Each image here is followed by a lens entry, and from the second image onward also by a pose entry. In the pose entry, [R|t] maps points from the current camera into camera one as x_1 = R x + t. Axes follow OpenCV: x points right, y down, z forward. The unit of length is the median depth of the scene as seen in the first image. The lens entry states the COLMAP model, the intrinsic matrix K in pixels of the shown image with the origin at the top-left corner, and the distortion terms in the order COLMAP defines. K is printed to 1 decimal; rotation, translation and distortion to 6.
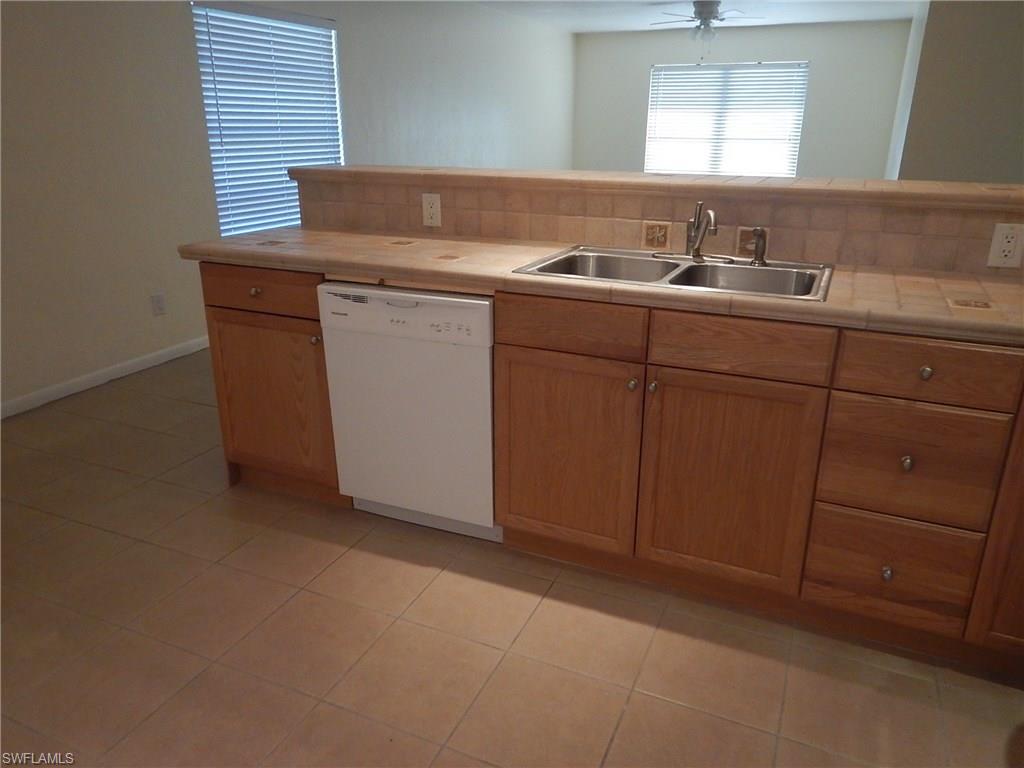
lens RADIAL K [[711.7, 0, 513.5], [0, 711.7, 386.0], [0, 0, 1]] dist [-0.061301, 0.001111]
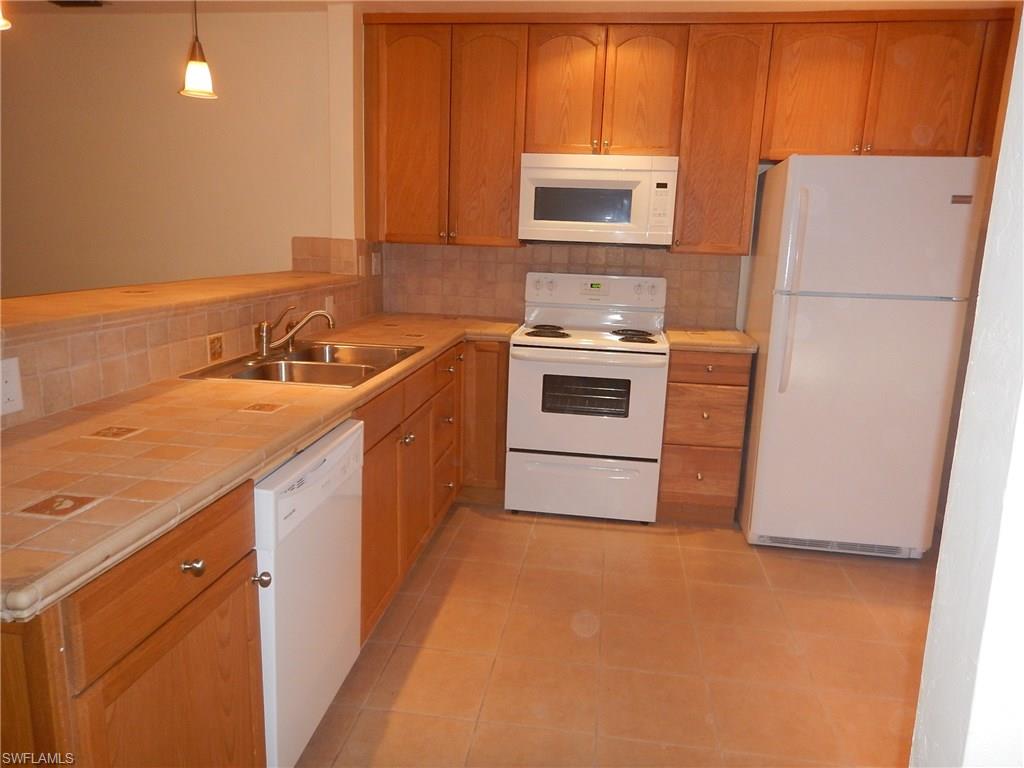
lens RADIAL K [[777.8, 0, 512.5], [0, 777.8, 382.4], [0, 0, 1]] dist [0.093624, 0.005190]
pose [[-0.309090, -0.191038, 0.931648, -0.988919], [0.290512, 0.913827, 0.283767, -0.366783], [-0.905575, 0.358364, -0.226956, 0.898060]]
